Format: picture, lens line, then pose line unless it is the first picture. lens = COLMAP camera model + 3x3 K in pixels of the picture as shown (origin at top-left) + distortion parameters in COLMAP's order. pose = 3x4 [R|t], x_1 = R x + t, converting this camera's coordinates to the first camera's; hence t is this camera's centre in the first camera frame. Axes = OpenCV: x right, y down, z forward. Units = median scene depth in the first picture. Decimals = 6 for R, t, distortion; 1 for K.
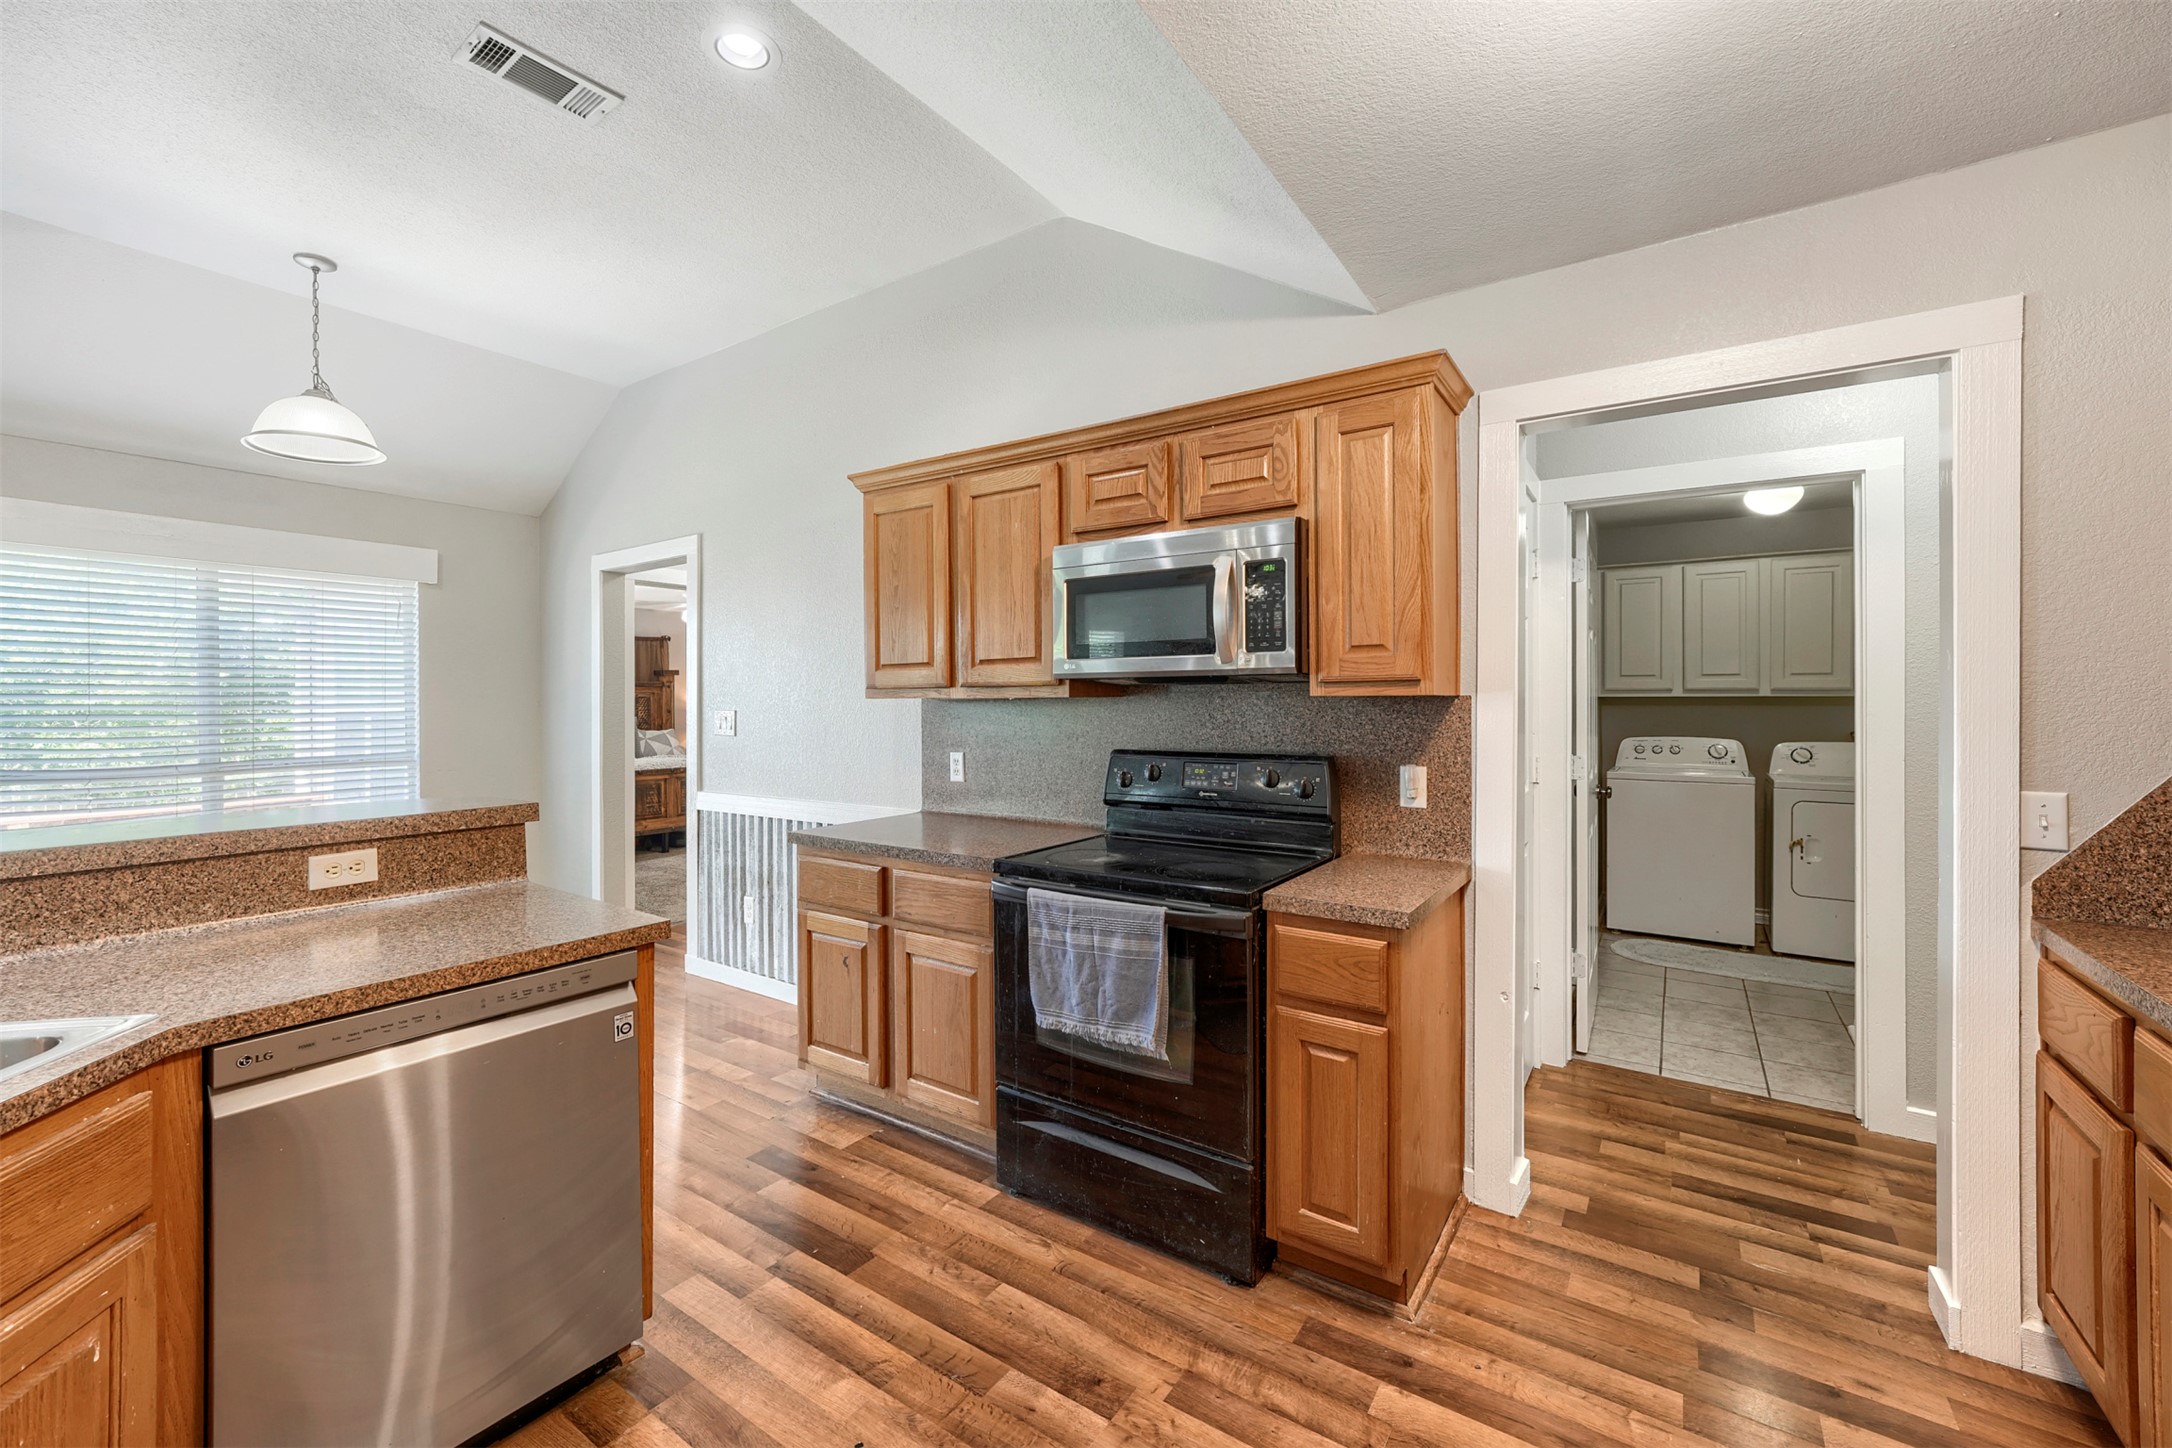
lens RADIAL K [[890.8, 0, 1086.1], [0, 890.8, 701.5], [0, 0, 1]] dist [-0.014368, 0.001437]
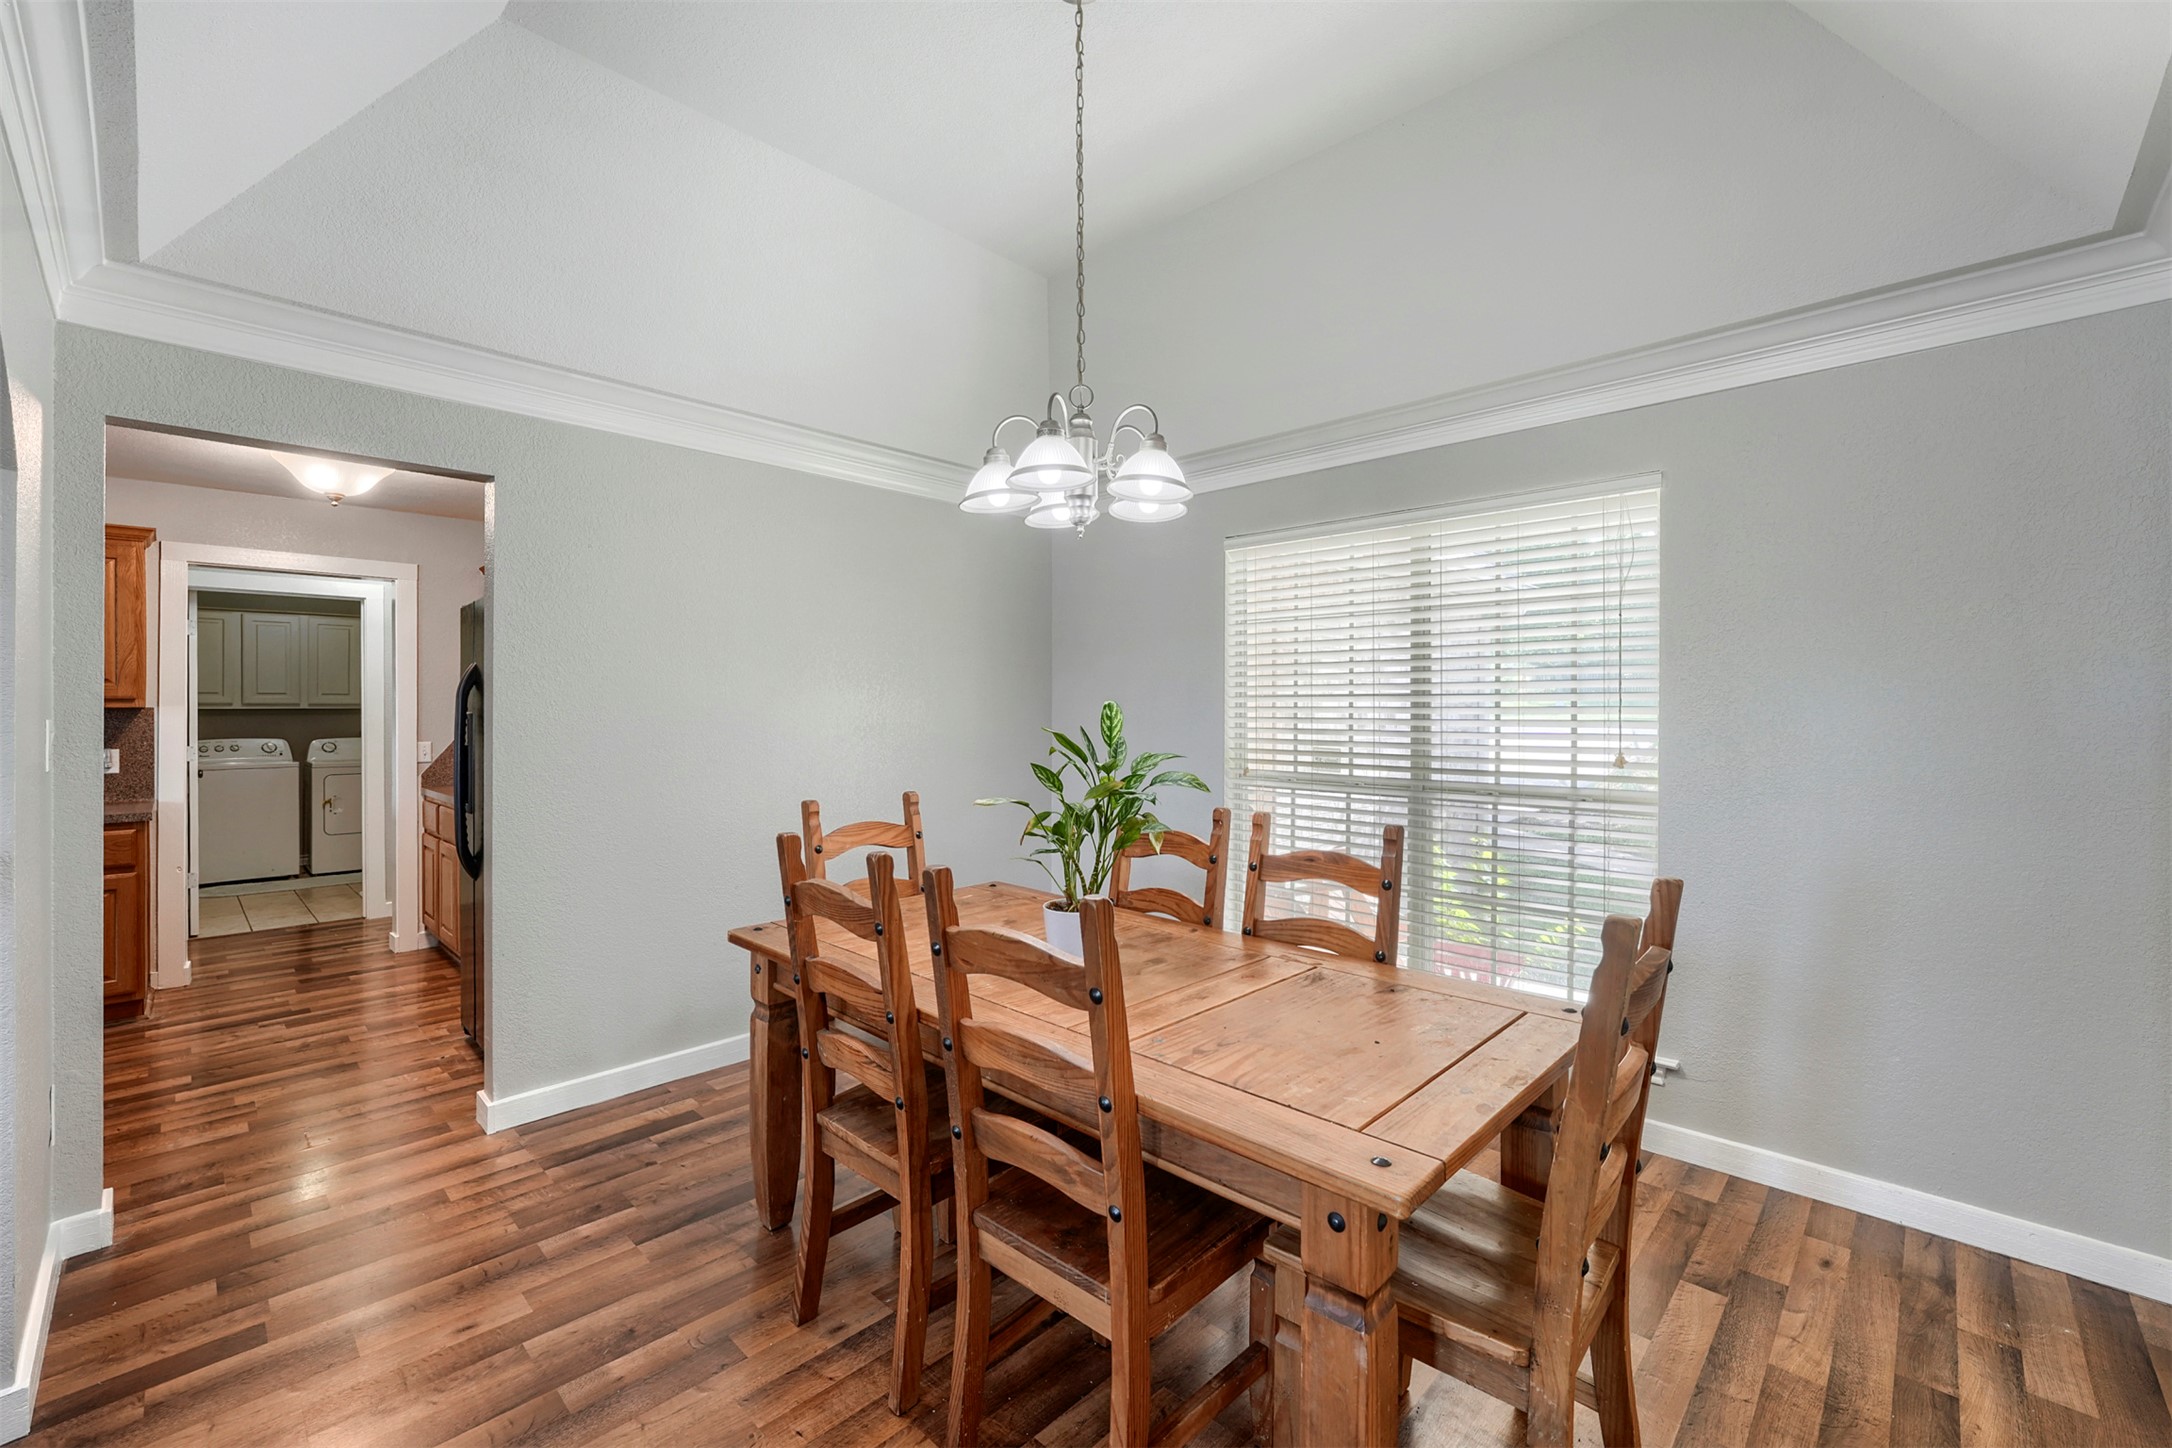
lens RADIAL K [[890.8, 0, 1075.6], [0, 890.8, 712.2], [0, 0, 1]] dist [-0.014368, 0.001437]
pose [[0.176764, -0.003217, 0.984248, -0.760260], [0.006947, 0.999974, 0.002021, 0.009275], [-0.984229, 0.006480, 0.176781, -0.889731]]
